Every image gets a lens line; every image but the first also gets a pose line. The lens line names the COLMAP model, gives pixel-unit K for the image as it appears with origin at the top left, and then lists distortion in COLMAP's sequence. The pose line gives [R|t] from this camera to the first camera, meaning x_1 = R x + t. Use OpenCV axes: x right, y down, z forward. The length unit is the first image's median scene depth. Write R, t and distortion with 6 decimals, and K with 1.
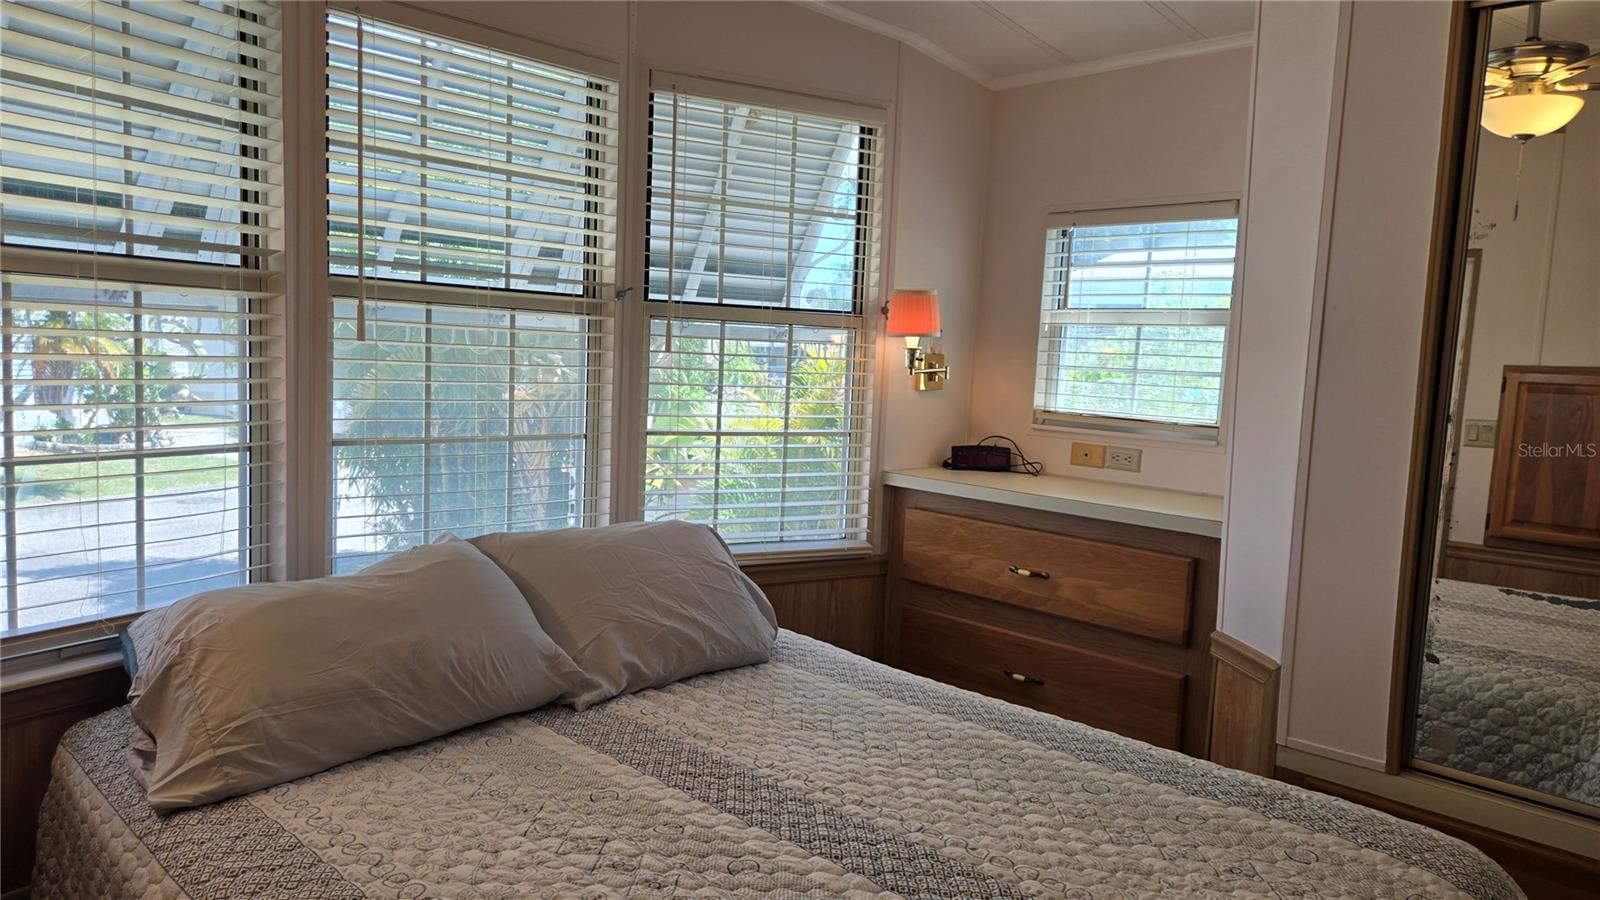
lens RADIAL K [[1067.3, 0, 808.7], [0, 1067.3, 453.2], [0, 0, 1]] dist [0.054598, -0.046724]
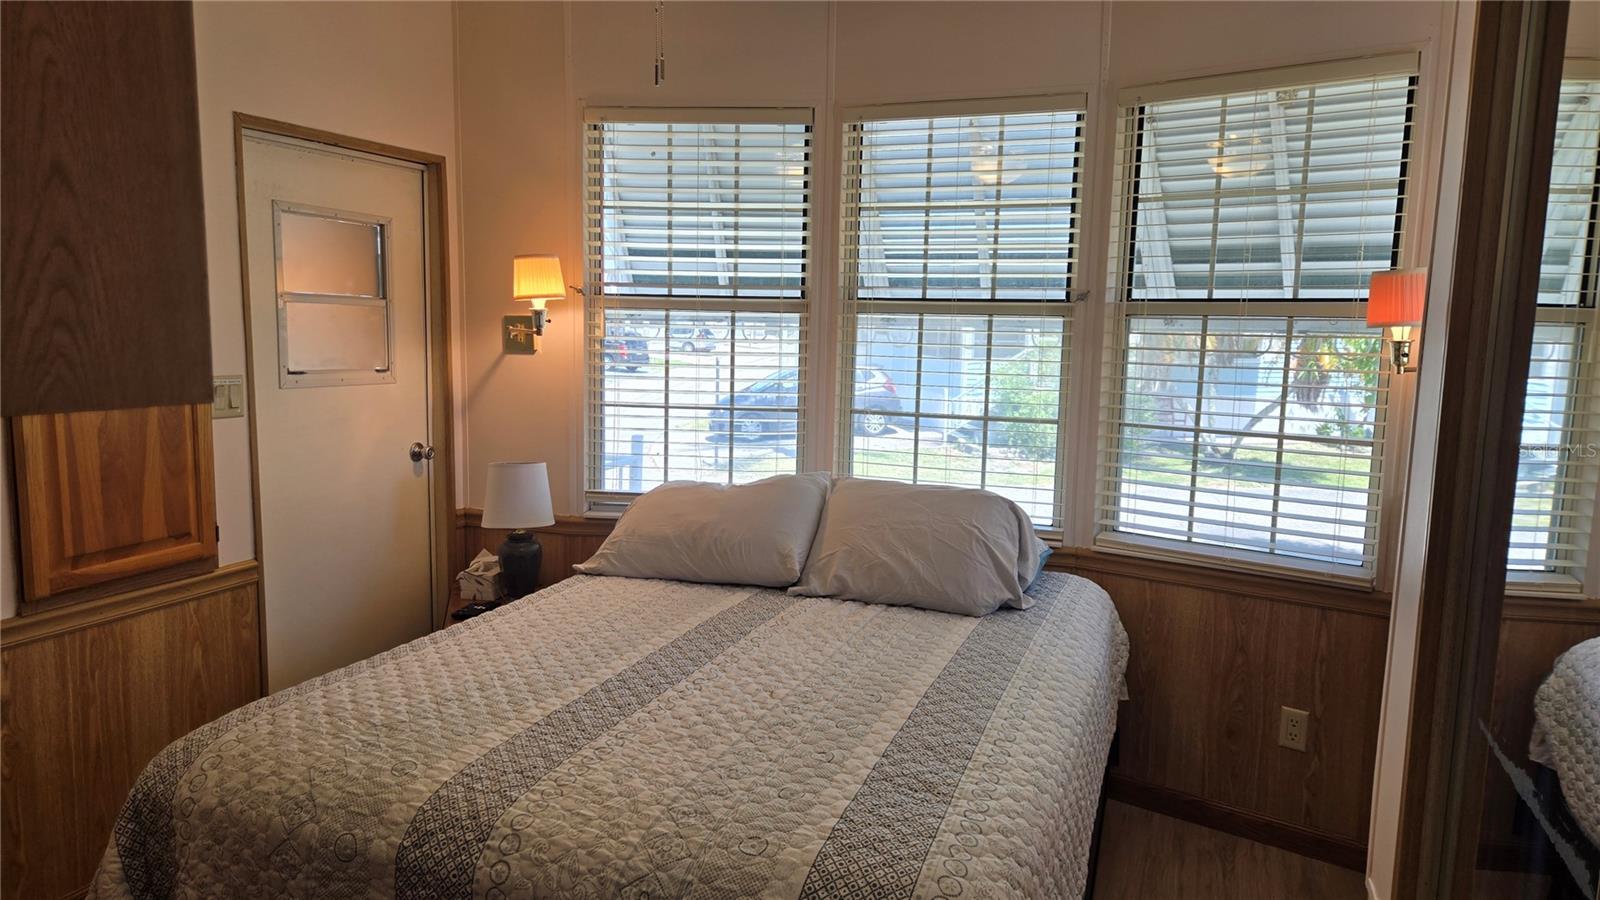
lens RADIAL K [[1067.3, 0, 790.7], [0, 1067.3, 444.8], [0, 0, 1]] dist [0.054598, -0.046724]
pose [[0.400956, 0.074209, -0.913087, 0.747407], [-0.085985, 0.995362, 0.043138, -0.017138], [0.912053, 0.061215, 0.405477, 0.277908]]
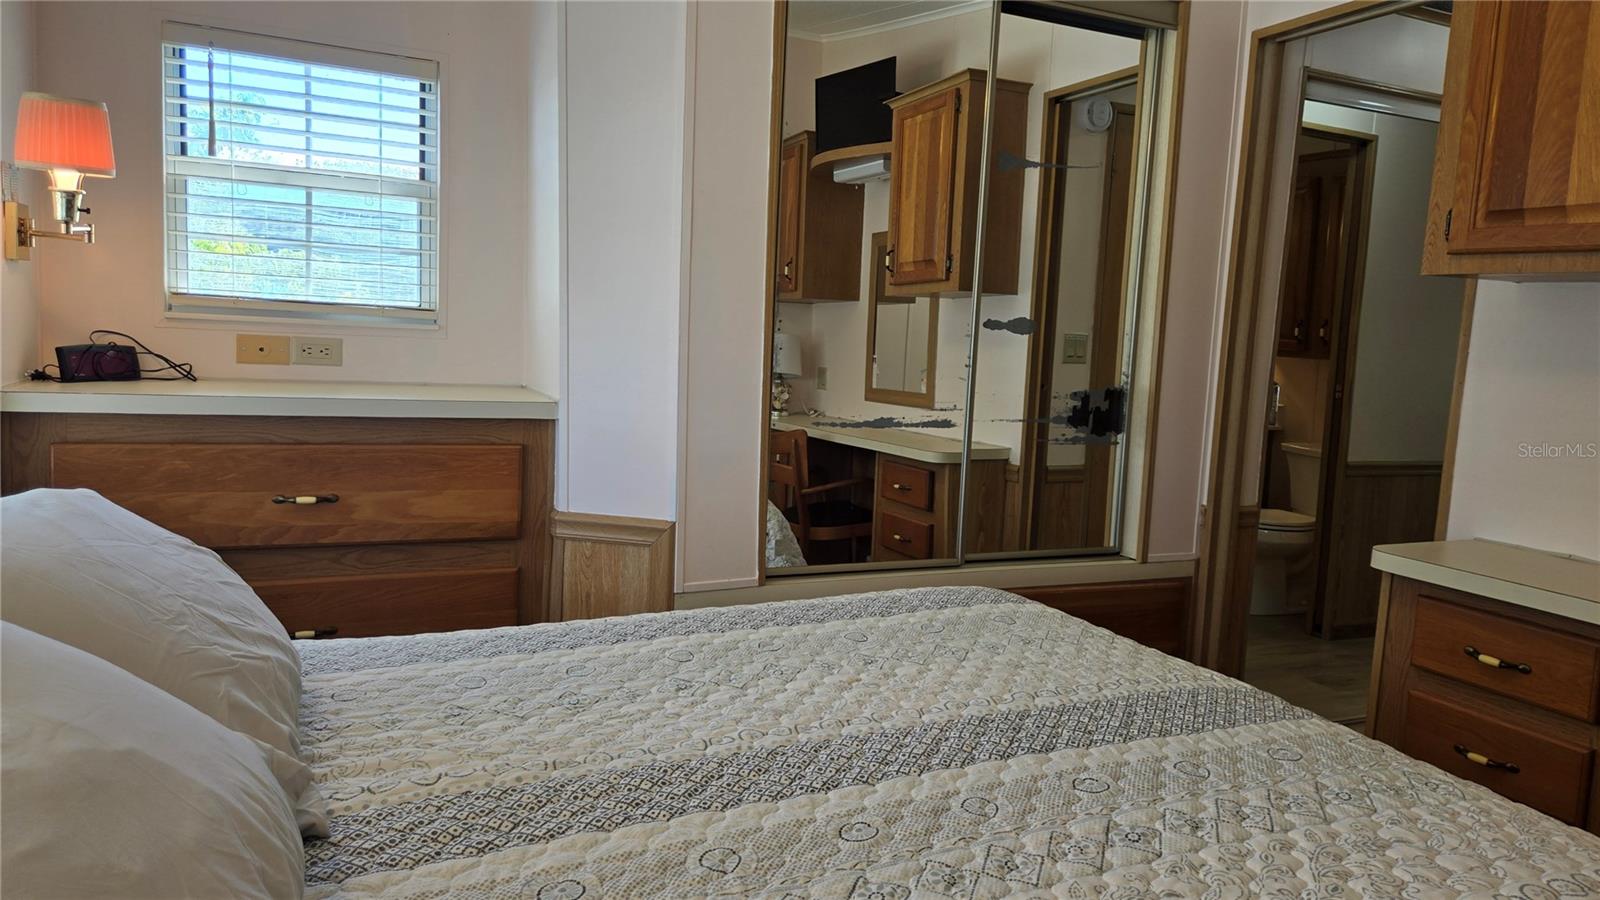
lens RADIAL K [[1067.3, 0, 797.5], [0, 1067.3, 448.7], [0, 0, 1]] dist [0.054598, -0.046724]
pose [[0.344335, -0.133116, 0.929362, -0.420183], [0.055163, 0.991056, 0.121514, -0.000840], [-0.937225, 0.009425, 0.348598, 0.412779]]
